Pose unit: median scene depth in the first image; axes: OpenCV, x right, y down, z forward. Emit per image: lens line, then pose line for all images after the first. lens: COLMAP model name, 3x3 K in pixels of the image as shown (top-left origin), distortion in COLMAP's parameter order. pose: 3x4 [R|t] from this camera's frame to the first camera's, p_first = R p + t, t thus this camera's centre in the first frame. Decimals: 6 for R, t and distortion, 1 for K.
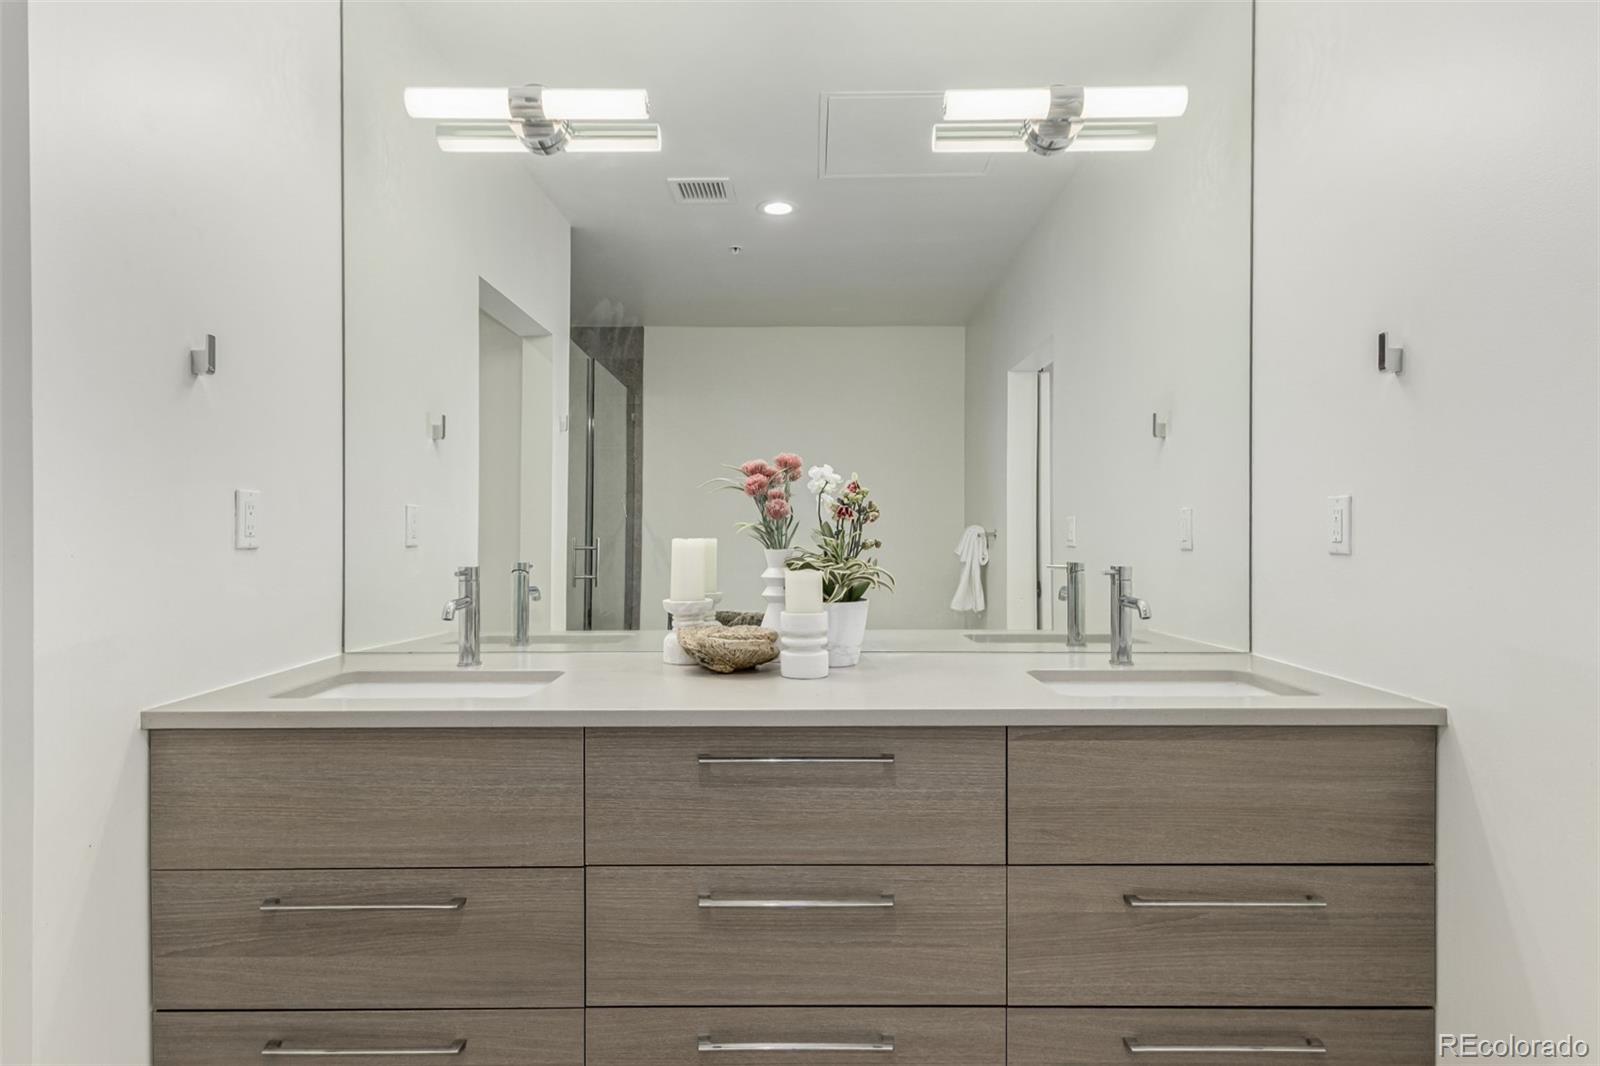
lens RADIAL K [[906.8, 0, 800.2], [0, 906.8, 531.9], [0, 0, 1]] dist [0.012816, 0.000024]
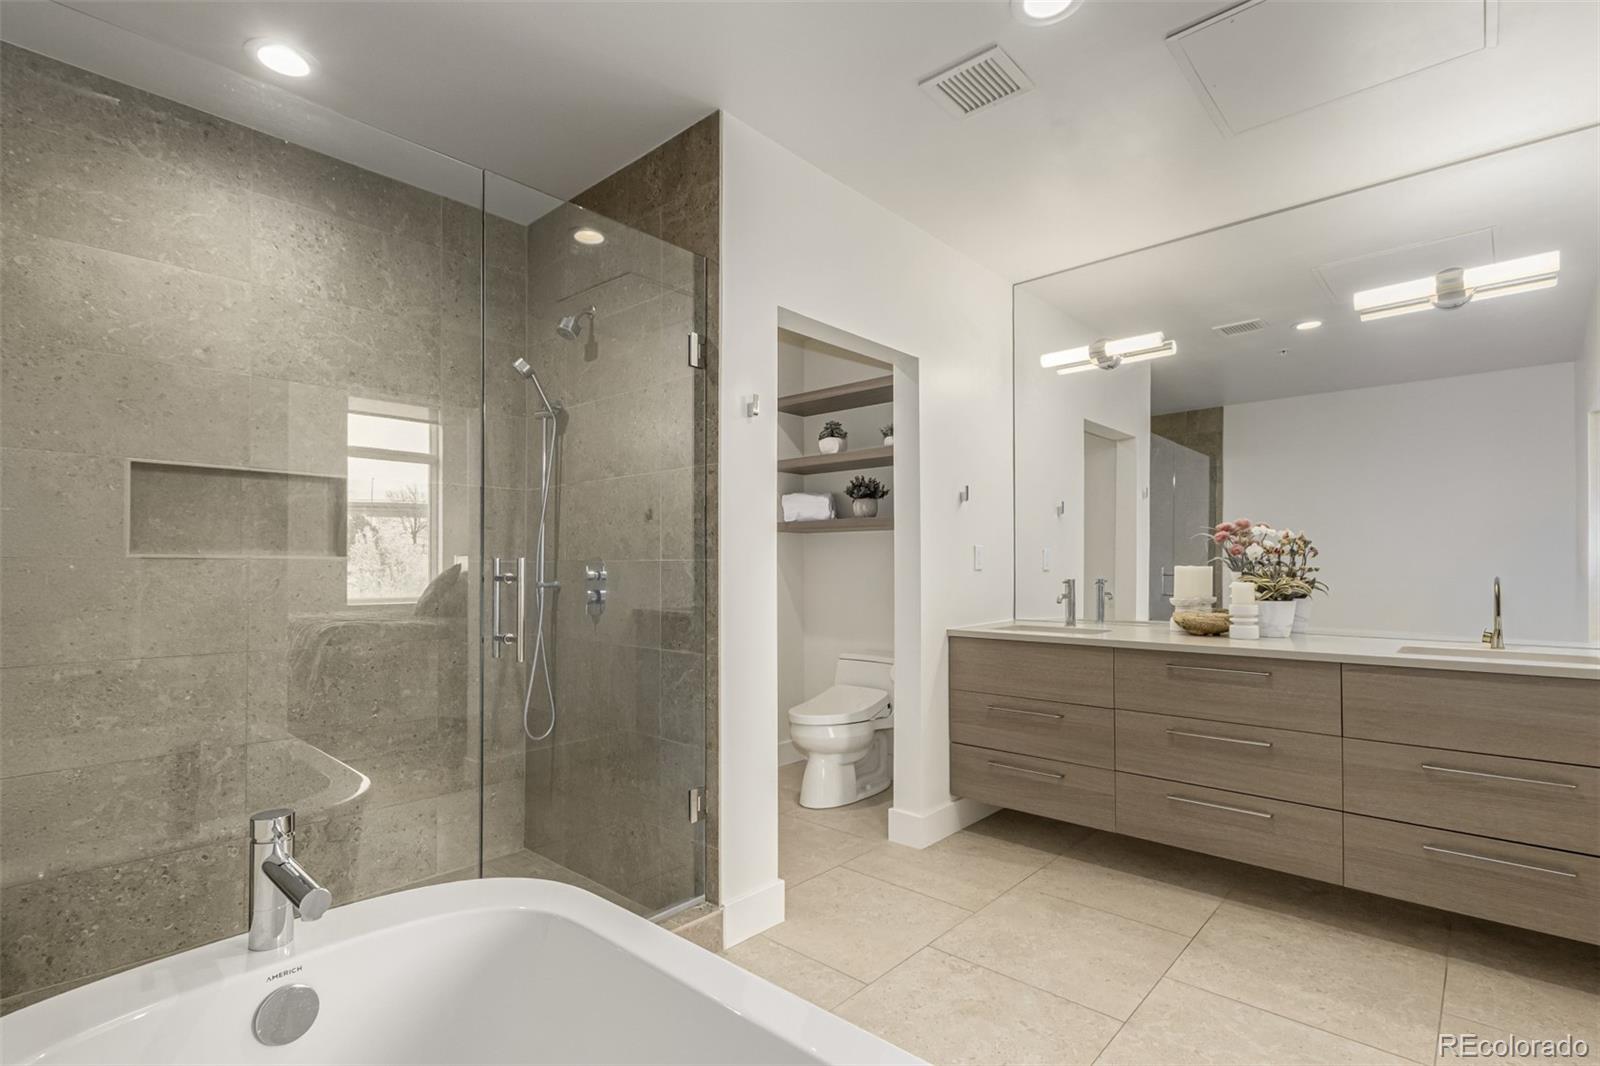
lens RADIAL K [[772.5, 0, 797.6], [0, 772.5, 559.6], [0, 0, 1]] dist [0.001995, 0.000372]
pose [[0.744721, -0.006378, -0.667346, 0.456373], [0.001237, 0.999966, -0.008178, 0.008249], [0.667375, 0.005265, 0.744703, -0.954123]]
